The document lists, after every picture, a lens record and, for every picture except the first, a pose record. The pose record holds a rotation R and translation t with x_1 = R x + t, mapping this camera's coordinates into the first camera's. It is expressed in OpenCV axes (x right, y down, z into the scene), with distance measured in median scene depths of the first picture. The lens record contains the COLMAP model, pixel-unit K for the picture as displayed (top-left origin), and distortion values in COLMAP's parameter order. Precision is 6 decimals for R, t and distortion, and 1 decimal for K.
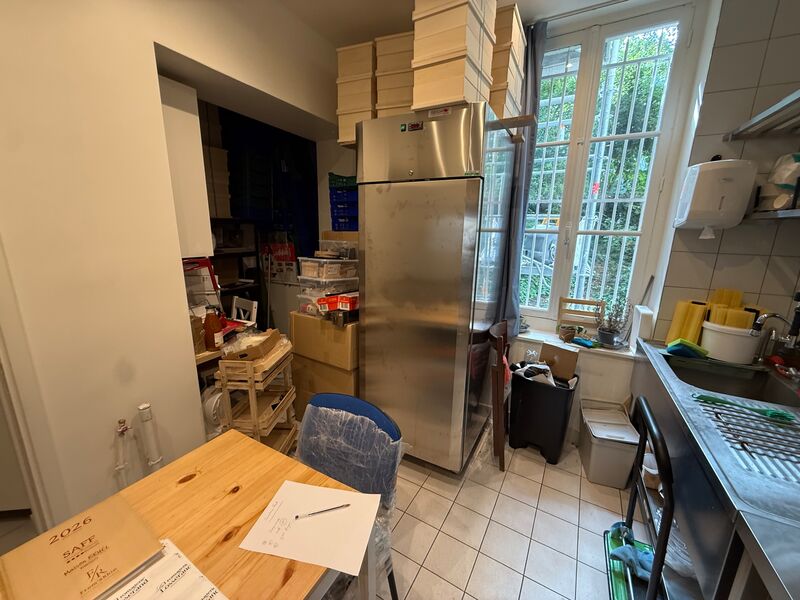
lens RADIAL K [[318.6, 0, 401.1], [0, 318.6, 298.0], [0, 0, 1]] dist [0.000132, 0.000143]
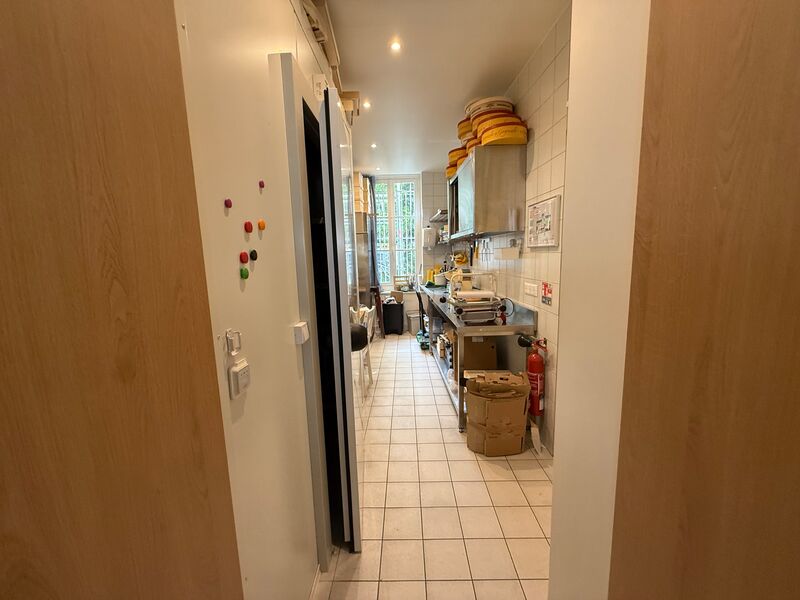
lens RADIAL K [[318.6, 0, 398.7], [0, 318.6, 298.8], [0, 0, 1]] dist [0.000132, 0.000143]
pose [[0.871367, -0.112462, 0.477568, -0.900600], [0.148914, 0.988080, -0.039026, 0.367895], [-0.467486, 0.105123, 0.877728, -1.583868]]
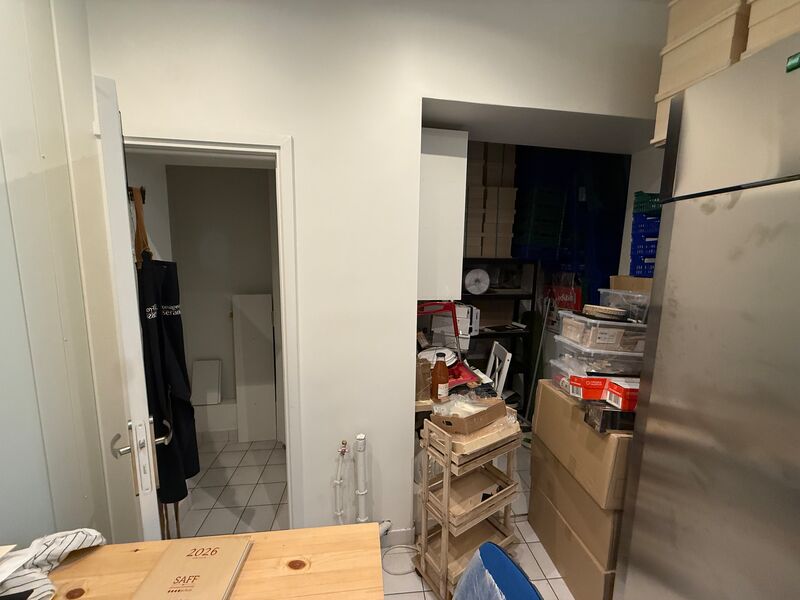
lens RADIAL K [[318.6, 0, 399.0], [0, 318.6, 299.8], [0, 0, 1]] dist [0.000132, 0.000143]
pose [[0.589421, 0.097652, -0.801902, 0.053538], [-0.177871, 0.983993, -0.010914, -0.083051], [0.788000, 0.149068, 0.597356, 0.272692]]
